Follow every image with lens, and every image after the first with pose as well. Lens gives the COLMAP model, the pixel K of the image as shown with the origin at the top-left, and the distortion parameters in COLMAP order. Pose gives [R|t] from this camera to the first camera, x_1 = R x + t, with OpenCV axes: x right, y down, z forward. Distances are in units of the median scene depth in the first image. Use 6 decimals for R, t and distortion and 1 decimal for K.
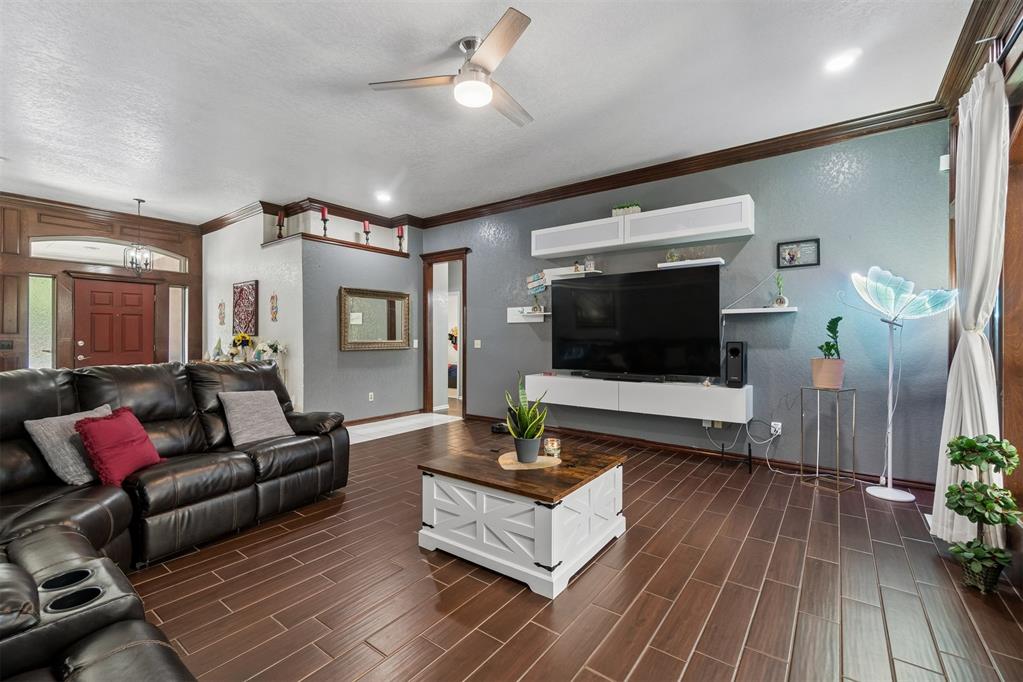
lens RADIAL K [[445.2, 0, 511.9], [0, 445.2, 339.5], [0, 0, 1]] dist [-0.000575, -0.000018]
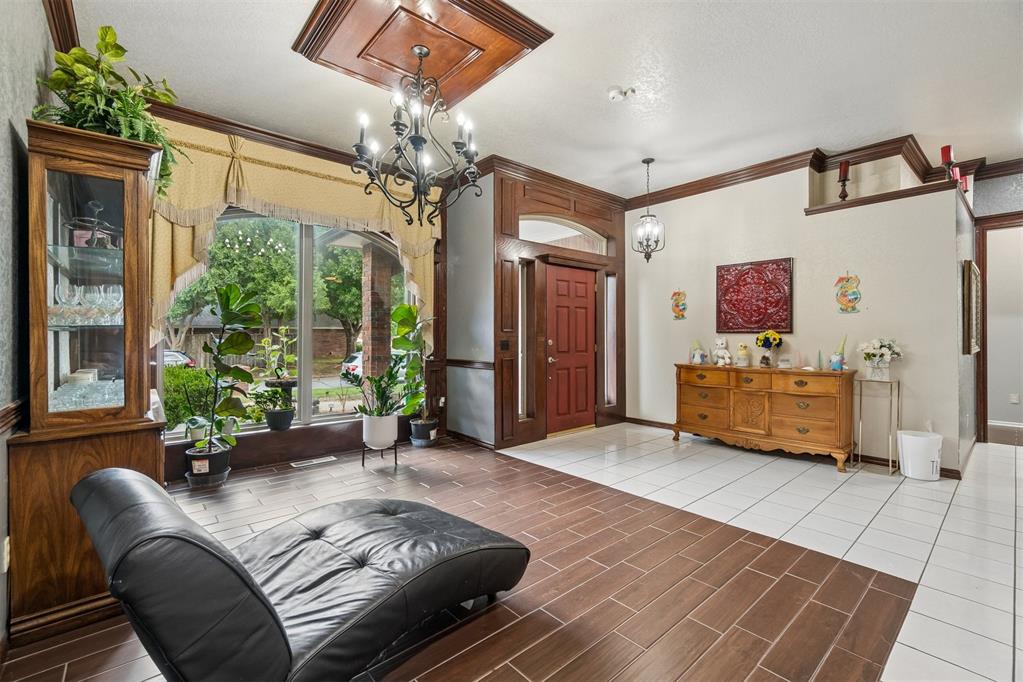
lens RADIAL K [[445.2, 0, 513.4], [0, 445.2, 336.5], [0, 0, 1]] dist [-0.000575, -0.000018]
pose [[0.976382, 0.000921, -0.216050, -1.088796], [-0.000419, 0.999997, 0.002371, -0.005229], [0.216051, -0.002225, 0.976379, 0.218948]]
